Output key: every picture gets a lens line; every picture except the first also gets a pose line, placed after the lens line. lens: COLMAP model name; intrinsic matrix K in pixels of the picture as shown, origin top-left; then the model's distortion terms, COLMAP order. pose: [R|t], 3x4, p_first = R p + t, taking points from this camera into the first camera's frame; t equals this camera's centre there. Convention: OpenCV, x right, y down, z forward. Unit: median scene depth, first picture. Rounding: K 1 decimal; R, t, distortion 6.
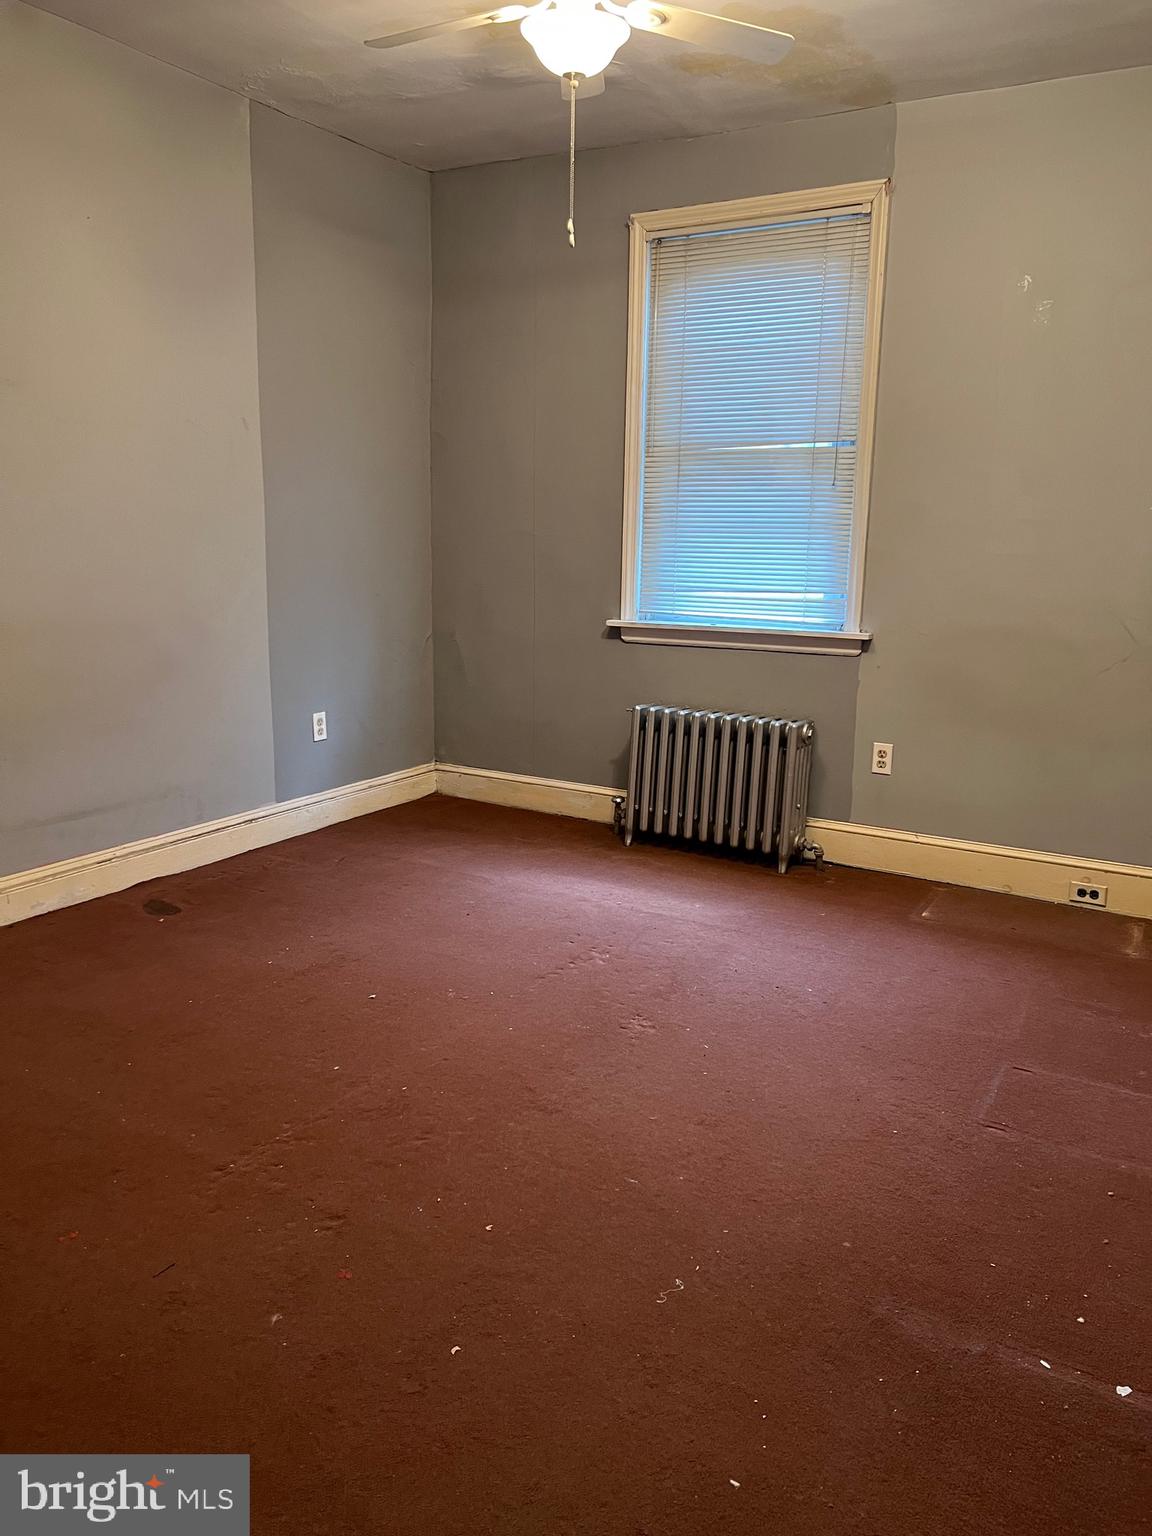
lens RADIAL K [[1165.0, 0, 568.1], [0, 1165.0, 759.7], [0, 0, 1]] dist [0.069946, -0.102621]
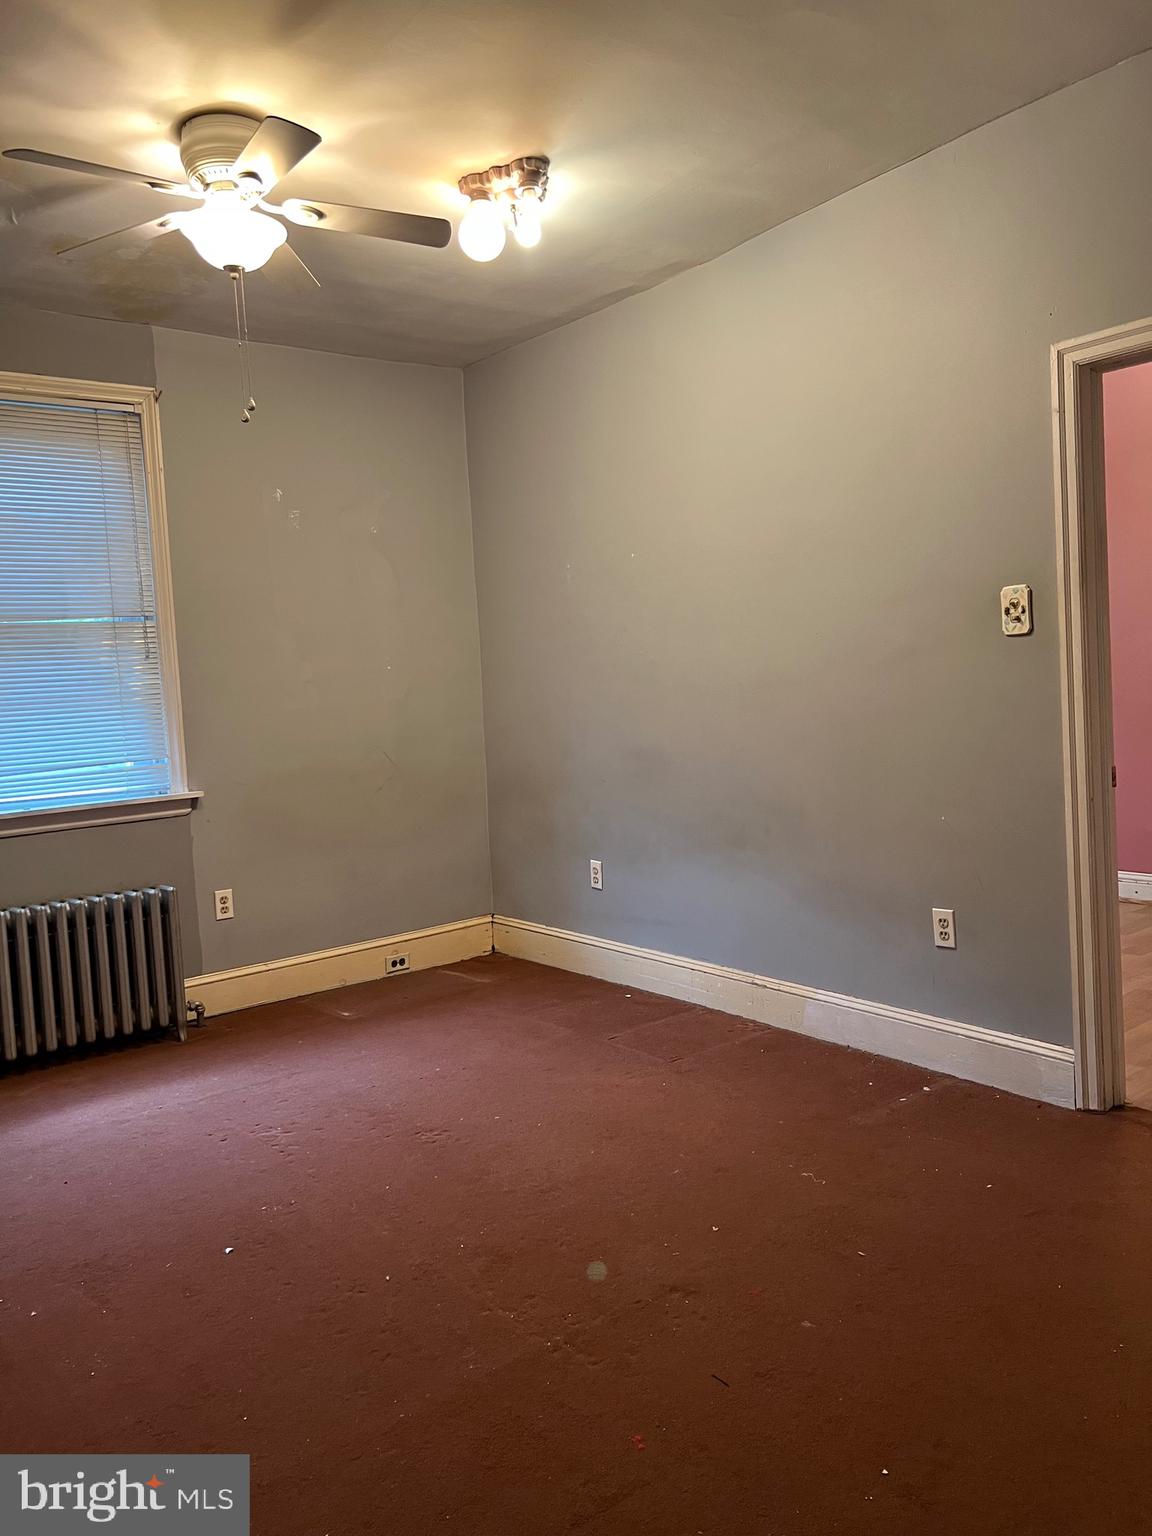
lens RADIAL K [[1165.0, 0, 568.1], [0, 1165.0, 759.7], [0, 0, 1]] dist [0.069946, -0.102621]
pose [[0.349733, -0.098187, 0.931690, -0.613117], [0.250552, 0.968070, 0.007970, -0.059431], [-0.902724, 0.230650, 0.363167, 0.300166]]
